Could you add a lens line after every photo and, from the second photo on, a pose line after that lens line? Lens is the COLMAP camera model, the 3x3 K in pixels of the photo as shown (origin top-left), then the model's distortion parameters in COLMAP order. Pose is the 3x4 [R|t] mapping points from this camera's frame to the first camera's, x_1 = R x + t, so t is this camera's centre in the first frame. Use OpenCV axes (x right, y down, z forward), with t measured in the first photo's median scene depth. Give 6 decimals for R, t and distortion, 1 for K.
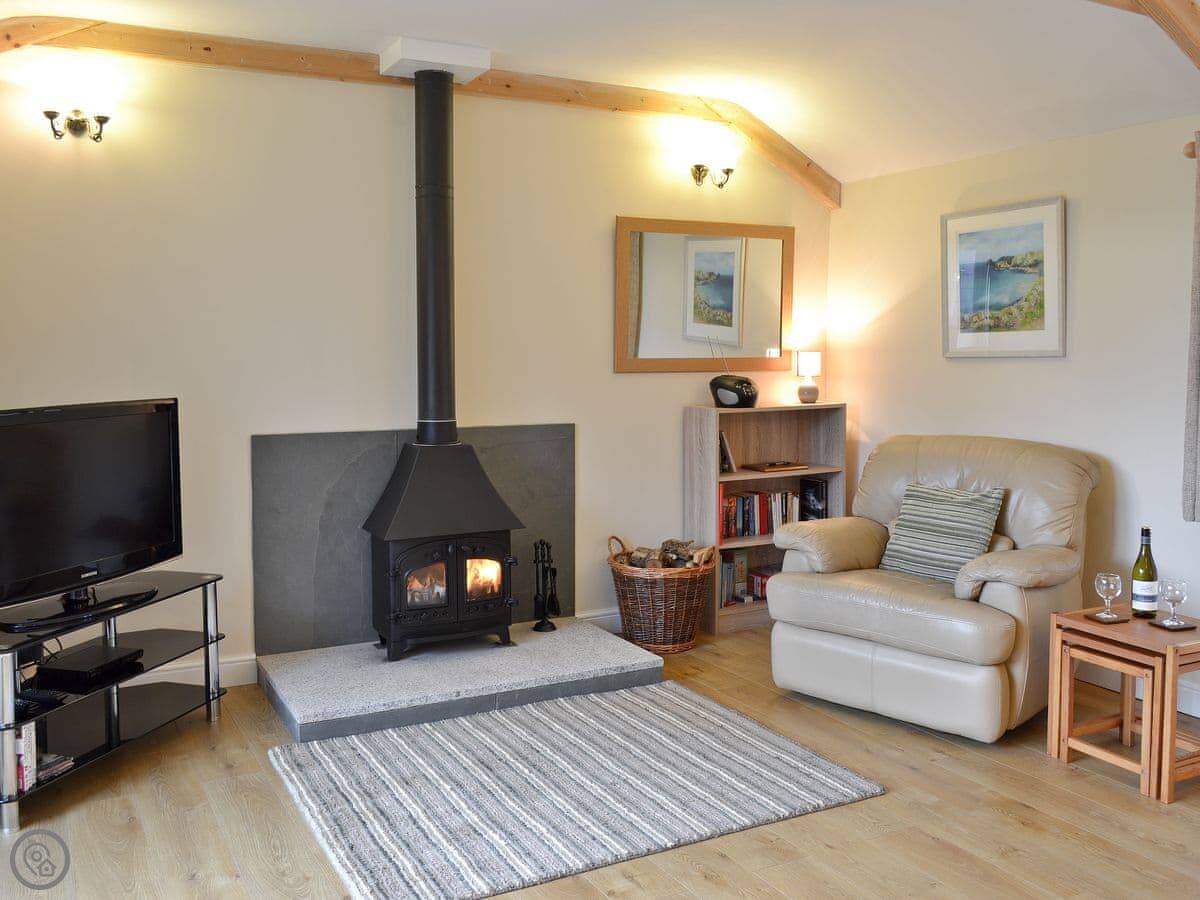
lens RADIAL K [[1049.0, 0, 582.9], [0, 1049.0, 415.2], [0, 0, 1]] dist [-0.072521, -0.012558]
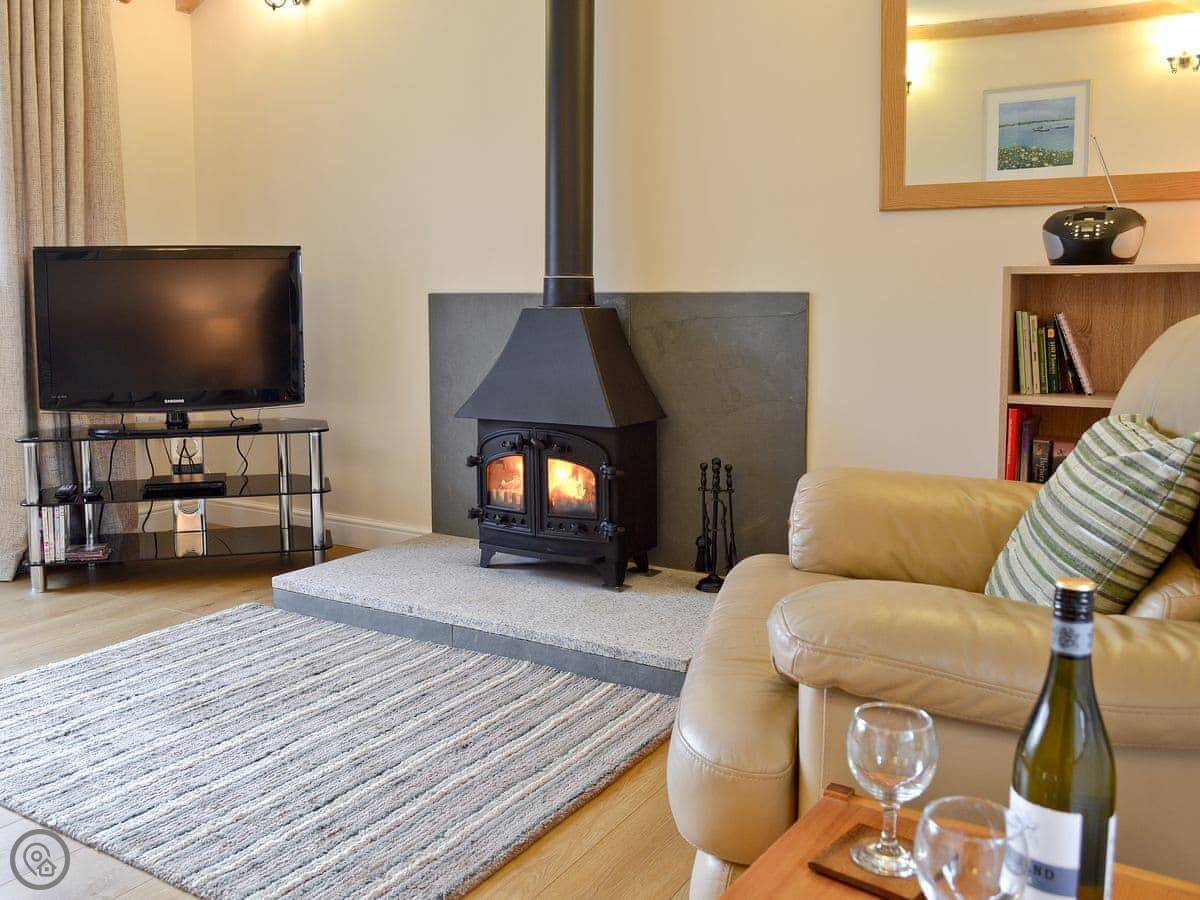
lens RADIAL K [[1049.0, 0, 582.9], [0, 1049.0, 415.2], [0, 0, 1]] dist [-0.072521, -0.012558]
pose [[0.515387, 0.091041, -0.852108, 0.547077], [-0.058366, 0.995761, 0.071087, 0.052600], [0.854968, 0.013096, 0.518516, 0.634723]]
